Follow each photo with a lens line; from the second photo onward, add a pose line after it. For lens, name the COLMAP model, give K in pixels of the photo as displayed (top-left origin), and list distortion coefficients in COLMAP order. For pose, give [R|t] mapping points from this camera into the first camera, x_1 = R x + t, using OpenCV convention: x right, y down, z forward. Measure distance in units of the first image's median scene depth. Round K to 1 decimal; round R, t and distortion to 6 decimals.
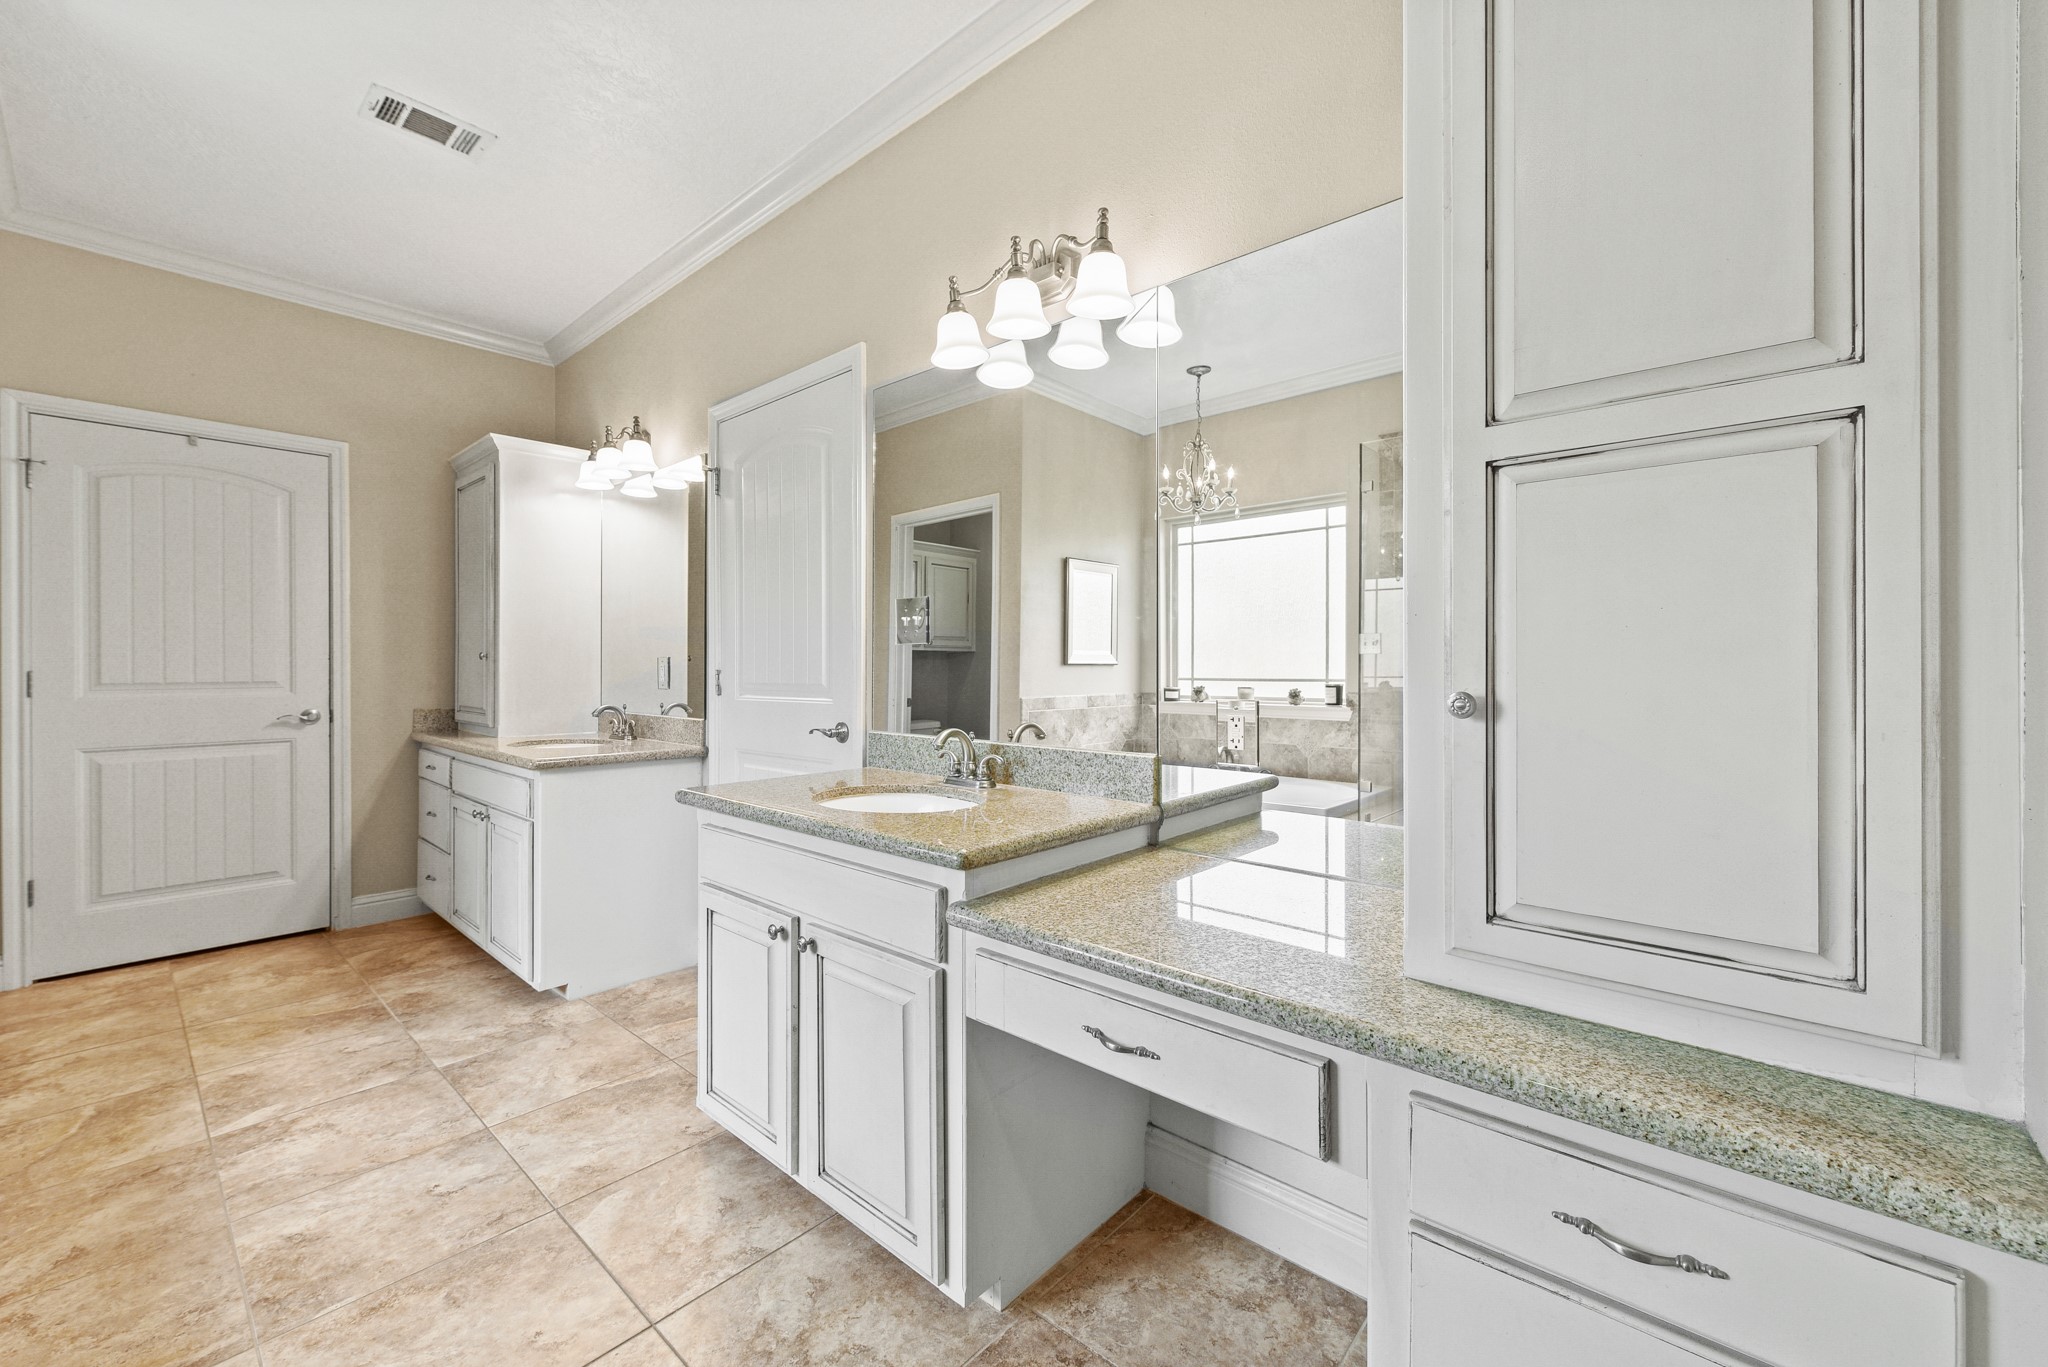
lens RADIAL K [[810.5, 0, 1028.9], [0, 810.5, 672.9], [0, 0, 1]] dist [0.001087, -0.000883]
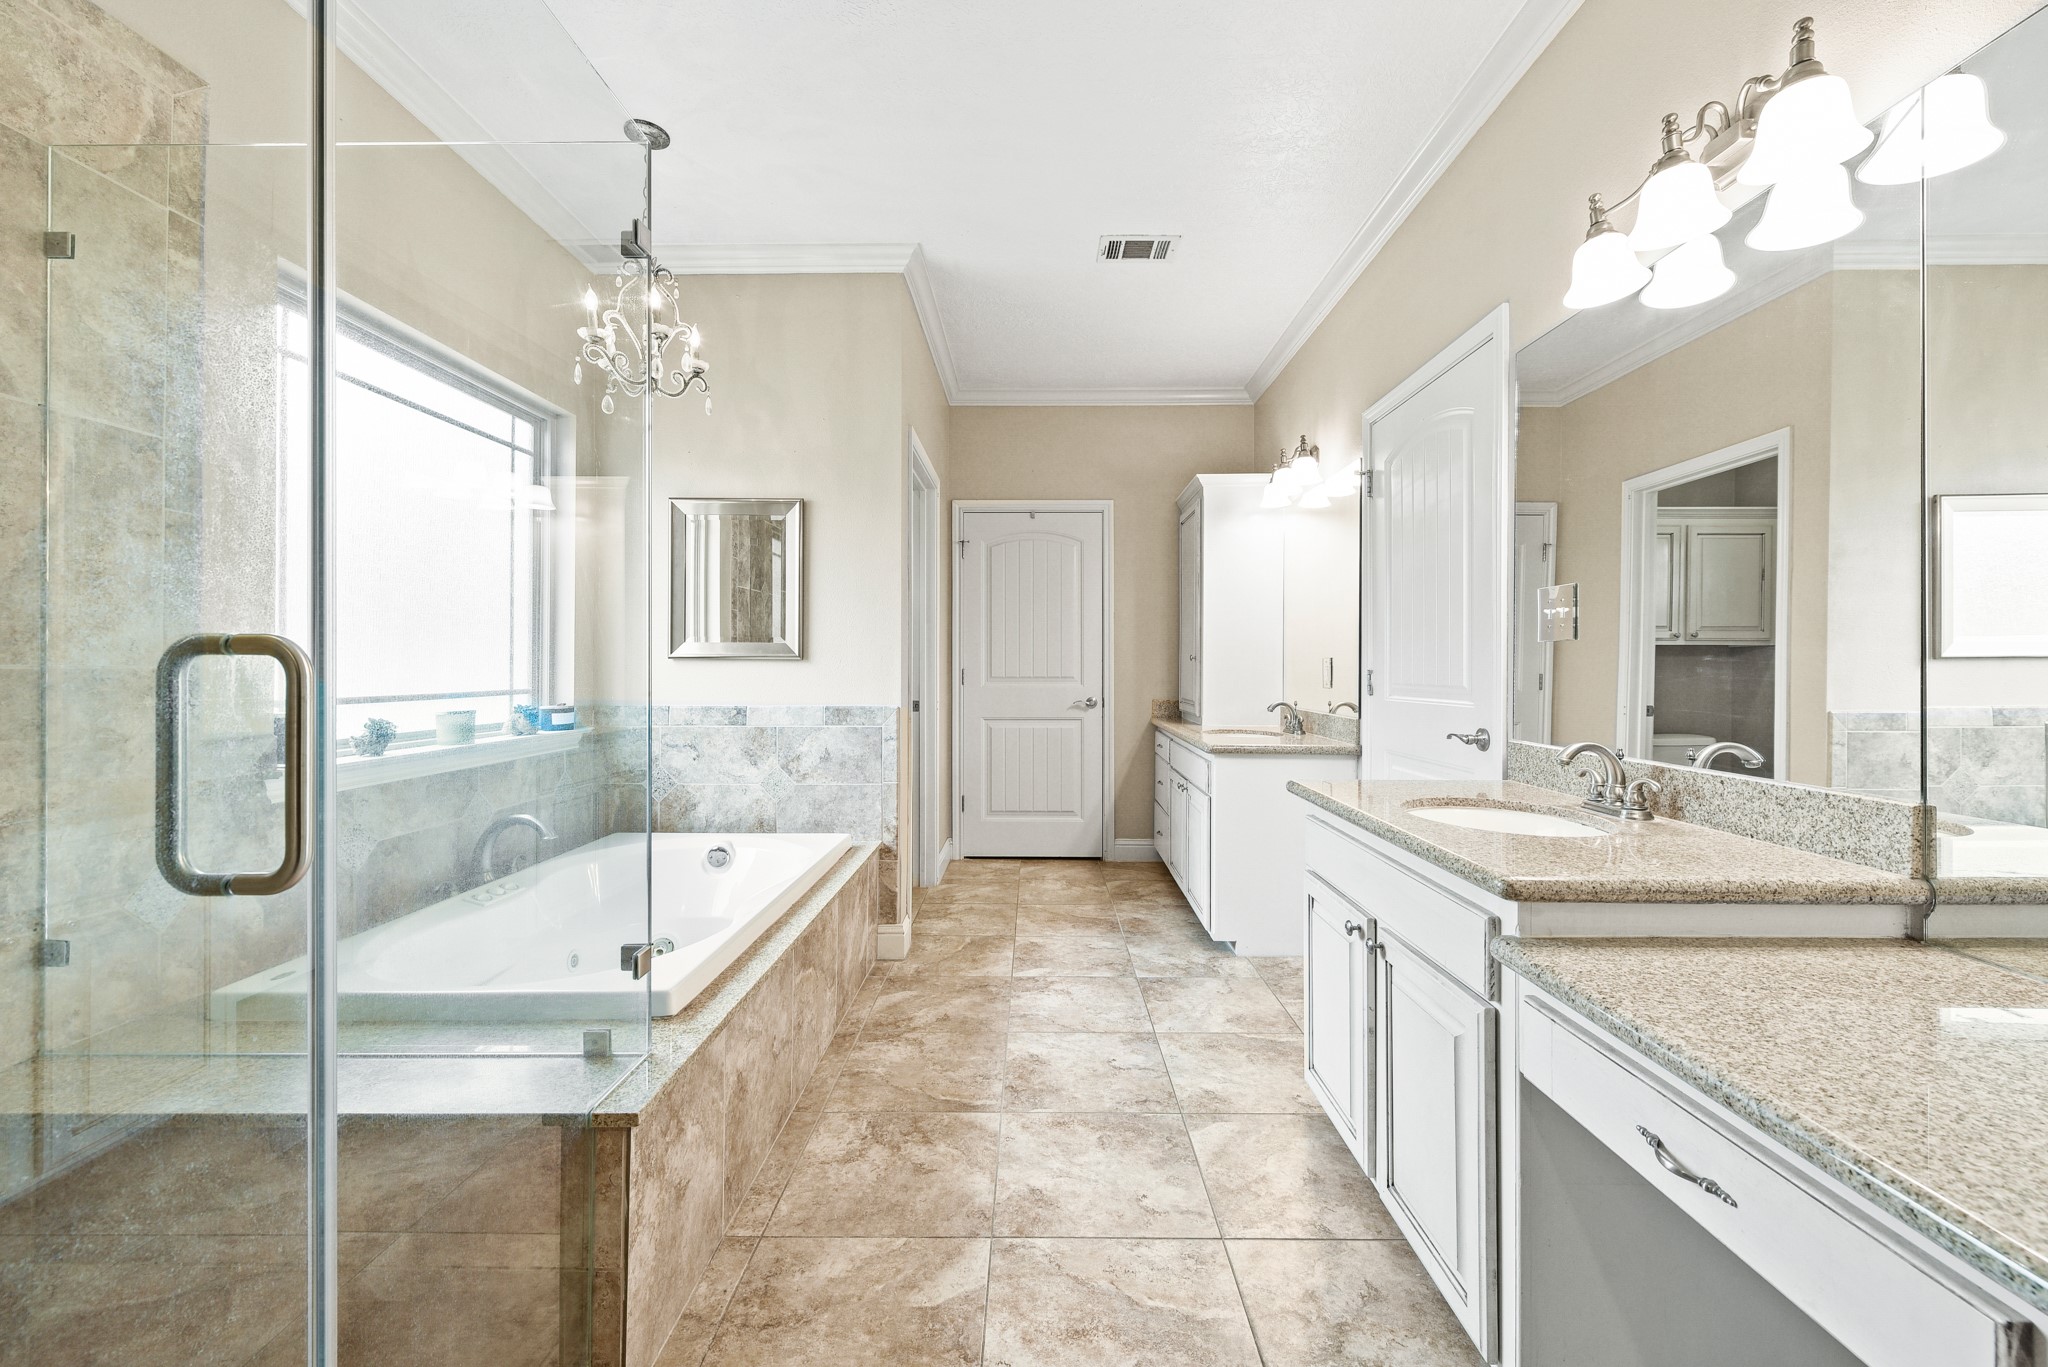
lens RADIAL K [[816.2, 0, 1032.3], [0, 816.2, 672.1], [0, 0, 1]] dist [0.002762, -0.000967]
pose [[0.655159, 0.006143, -0.755466, 0.151451], [-0.006899, 0.999974, 0.002149, -0.000262], [0.755460, 0.003804, 0.655184, 0.021425]]
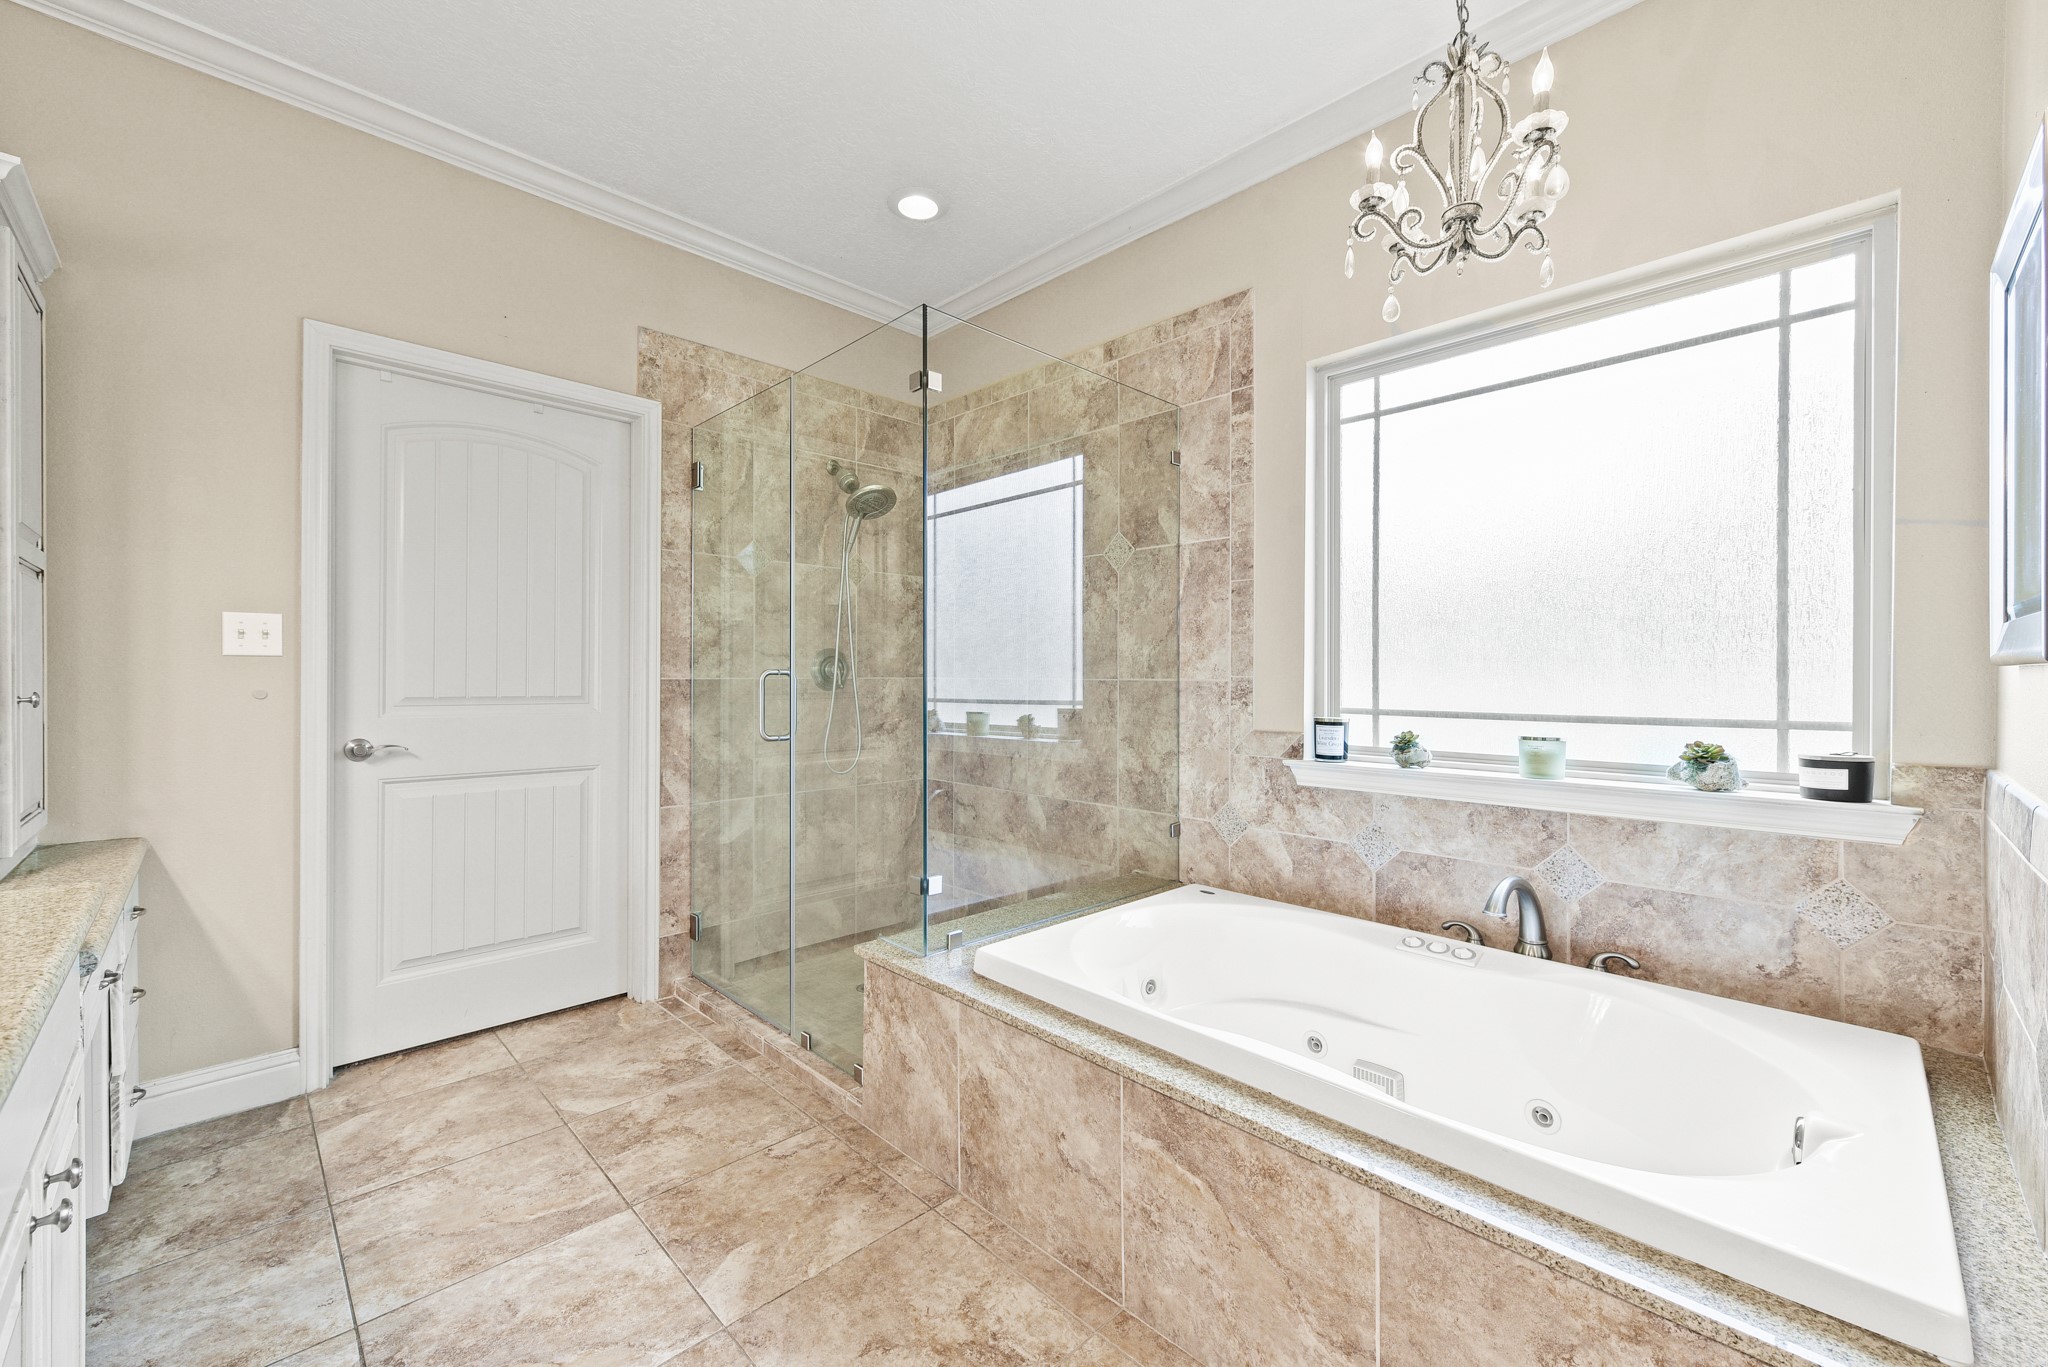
lens RADIAL K [[816.2, 0, 1032.3], [0, 816.2, 672.1], [0, 0, 1]] dist [0.002762, -0.000967]
pose [[-0.997879, 0.001548, 0.065084, -0.715894], [0.001907, 0.999983, 0.005451, -0.016577], [-0.065075, 0.005563, -0.997865, 1.113513]]
